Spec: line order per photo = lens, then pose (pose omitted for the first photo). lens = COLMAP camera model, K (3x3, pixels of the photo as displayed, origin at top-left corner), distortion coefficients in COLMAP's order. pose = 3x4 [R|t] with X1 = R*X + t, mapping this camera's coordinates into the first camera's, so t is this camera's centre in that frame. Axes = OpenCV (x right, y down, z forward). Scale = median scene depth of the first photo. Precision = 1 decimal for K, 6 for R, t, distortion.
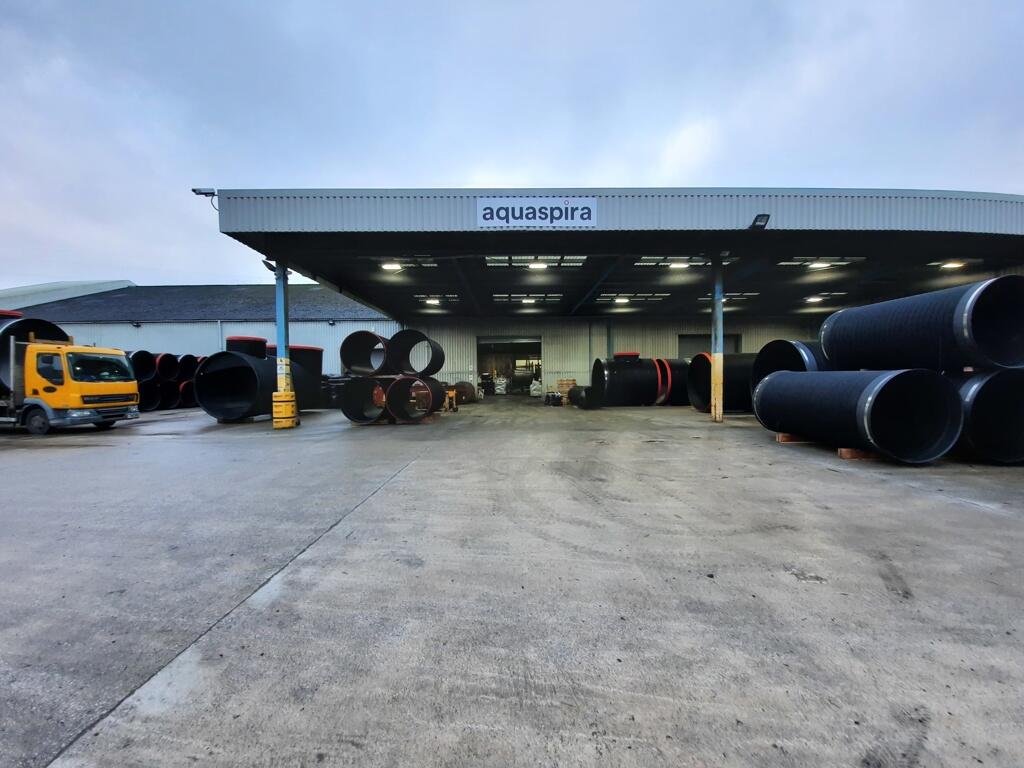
lens RADIAL K [[402.7, 0, 518.0], [0, 402.7, 391.8], [0, 0, 1]] dist [0.007834, -0.013595]
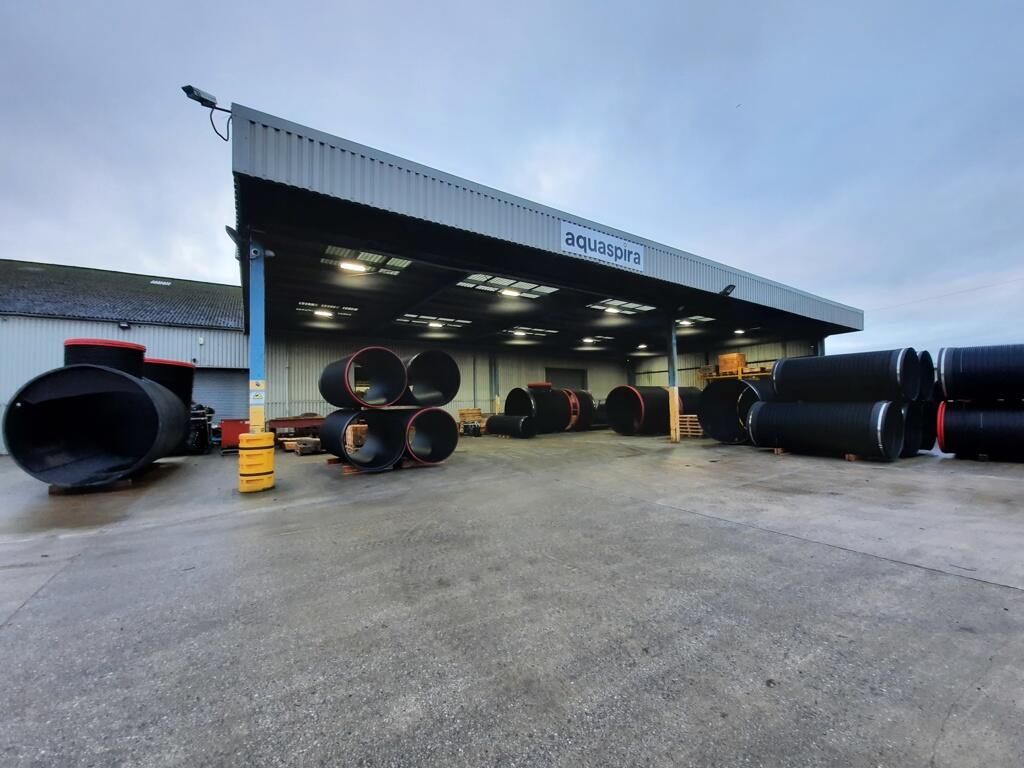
lens RADIAL K [[402.7, 0, 518.0], [0, 402.7, 391.8], [0, 0, 1]] dist [0.007834, -0.013595]
pose [[0.836242, 0.012612, 0.548216, -0.705529], [0.025587, 0.997749, -0.061985, -0.017973], [-0.547763, 0.065862, 0.834037, 0.282878]]
